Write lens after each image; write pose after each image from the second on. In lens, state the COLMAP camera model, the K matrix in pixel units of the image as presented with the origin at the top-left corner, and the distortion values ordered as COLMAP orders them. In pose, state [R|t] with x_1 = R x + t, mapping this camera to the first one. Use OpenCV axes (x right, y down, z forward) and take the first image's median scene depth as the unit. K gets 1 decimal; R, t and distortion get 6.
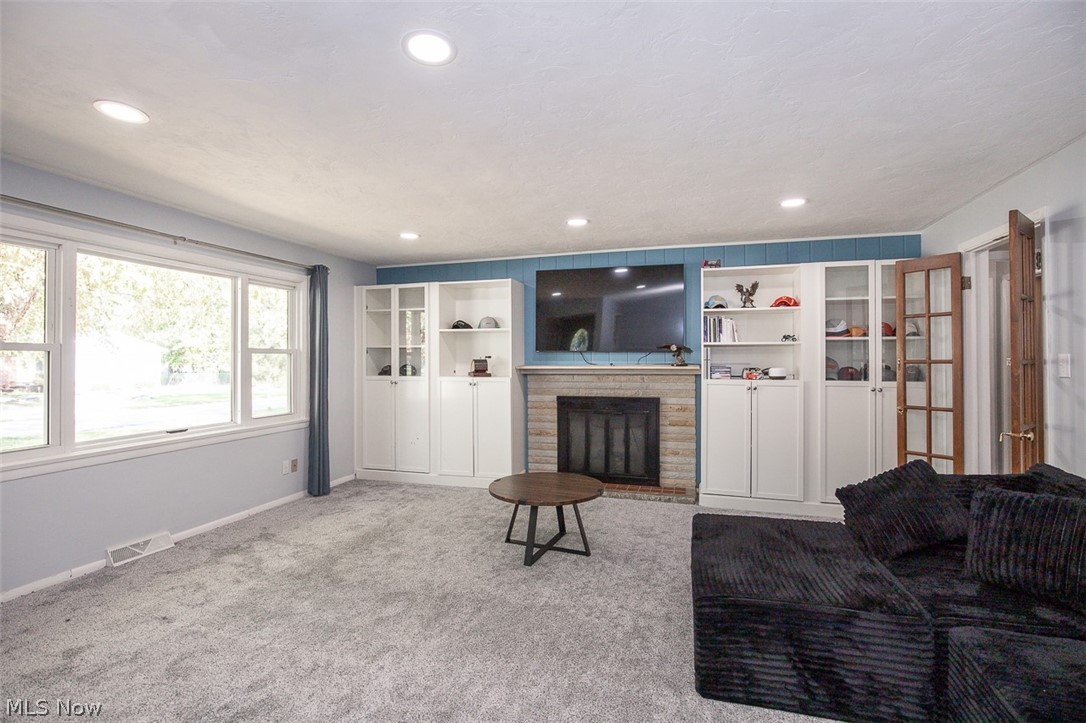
lens RADIAL K [[503.4, 0, 545.4], [0, 503.4, 361.0], [0, 0, 1]] dist [-0.003070, -0.000769]
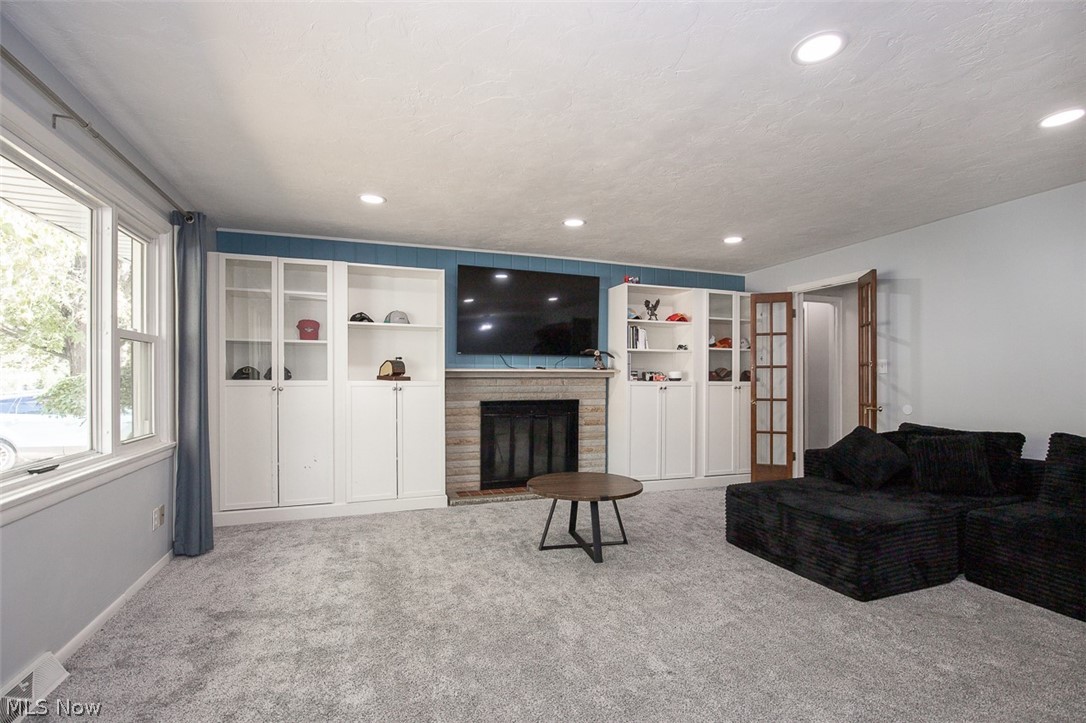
lens RADIAL K [[513.6, 0, 554.3], [0, 513.6, 380.4], [0, 0, 1]] dist [-0.002351, 0.000254]
pose [[0.798582, 0.000425, 0.601885, -0.509495], [-0.003449, 0.999987, 0.003869, 0.030679], [-0.601876, -0.005166, 0.798573, 0.174806]]
